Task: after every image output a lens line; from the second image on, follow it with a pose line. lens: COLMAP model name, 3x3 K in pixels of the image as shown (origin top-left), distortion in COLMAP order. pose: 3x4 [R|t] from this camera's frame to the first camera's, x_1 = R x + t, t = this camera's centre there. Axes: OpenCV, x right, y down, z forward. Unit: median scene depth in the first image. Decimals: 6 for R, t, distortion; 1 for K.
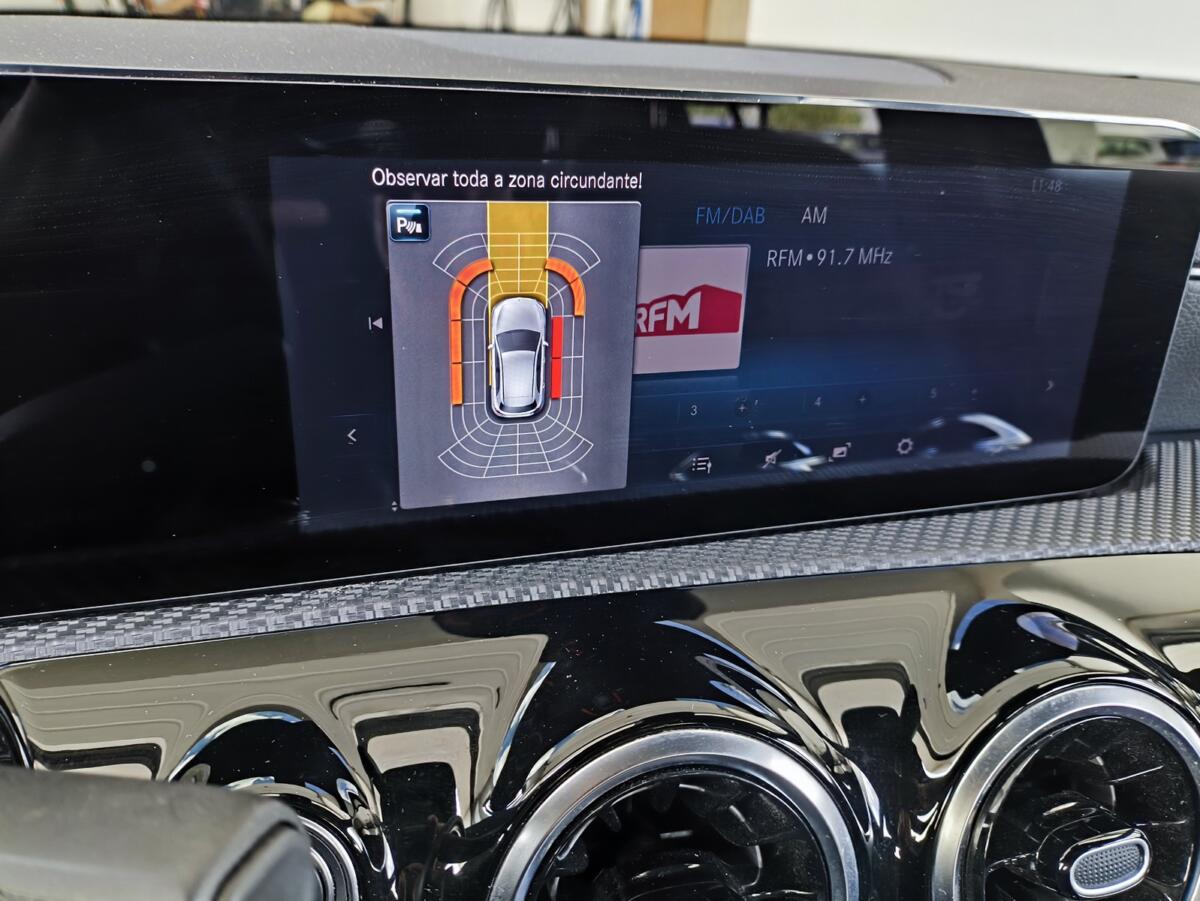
lens RADIAL K [[920.9, 0, 605.9], [0, 920.9, 454.2], [0, 0, 1]] dist [0.076430, -0.144618]
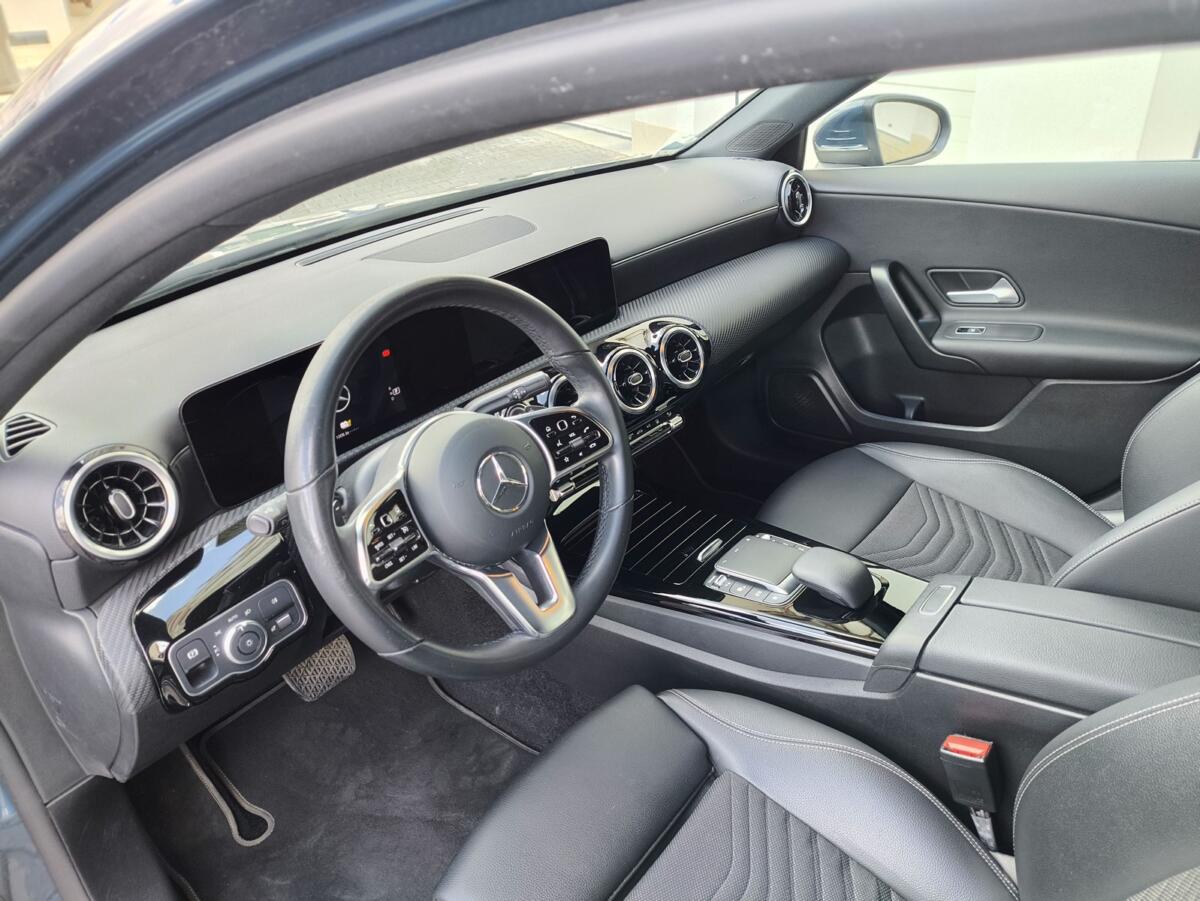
lens RADIAL K [[876.8, 0, 603.0], [0, 876.8, 450.8], [0, 0, 1]] dist [0.098473, -0.167229]
pose [[0.830883, -0.372325, 0.413530, -1.775250], [0.362965, 0.925937, 0.104389, 0.200525], [-0.421770, 0.063362, 0.904486, -3.309748]]
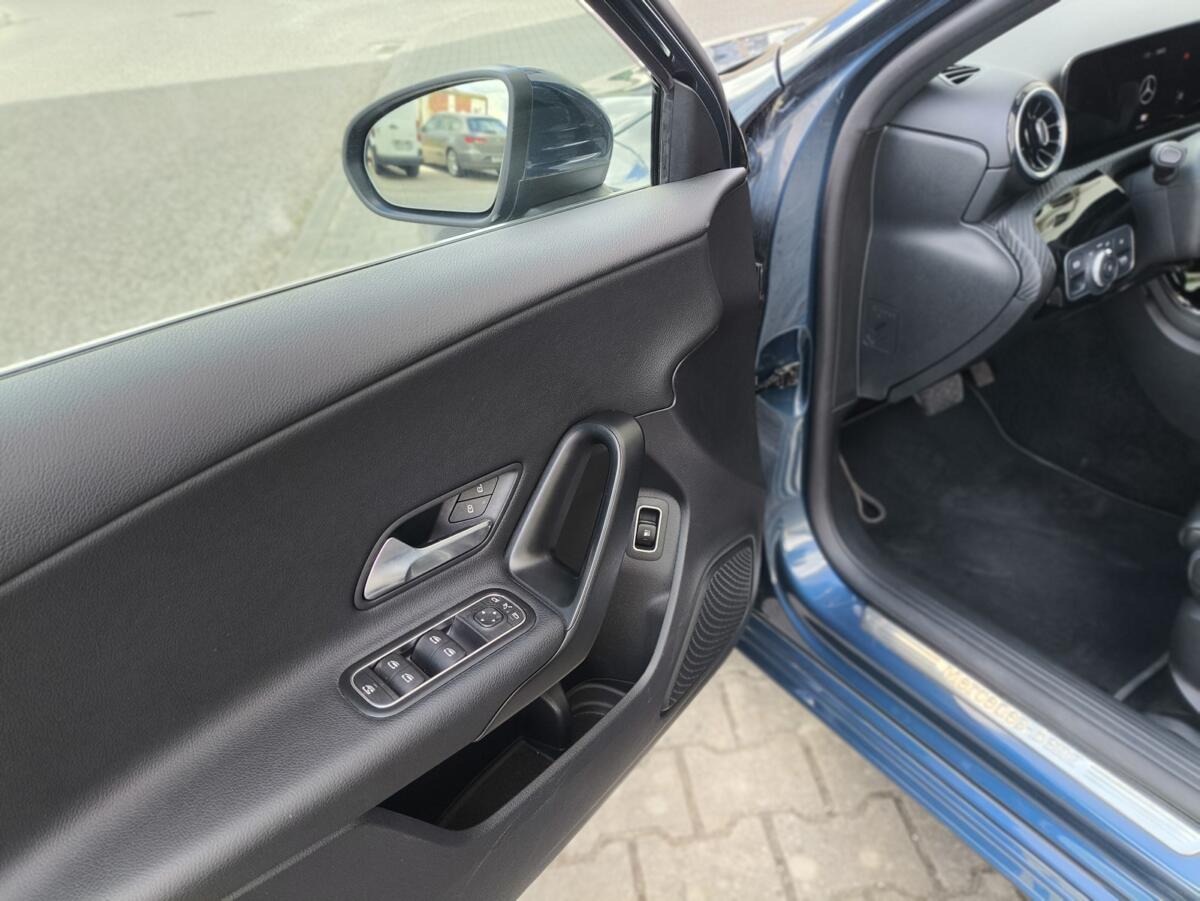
lens RADIAL K [[896.3, 0, 598.8], [0, 896.3, 436.2], [0, 0, 1]] dist [0.036017, -0.062953]
pose [[0.954714, -0.267409, 0.130435, -4.633340], [0.255687, 0.961586, 0.099884, 0.469067], [-0.152134, -0.062010, 0.986413, -3.353396]]
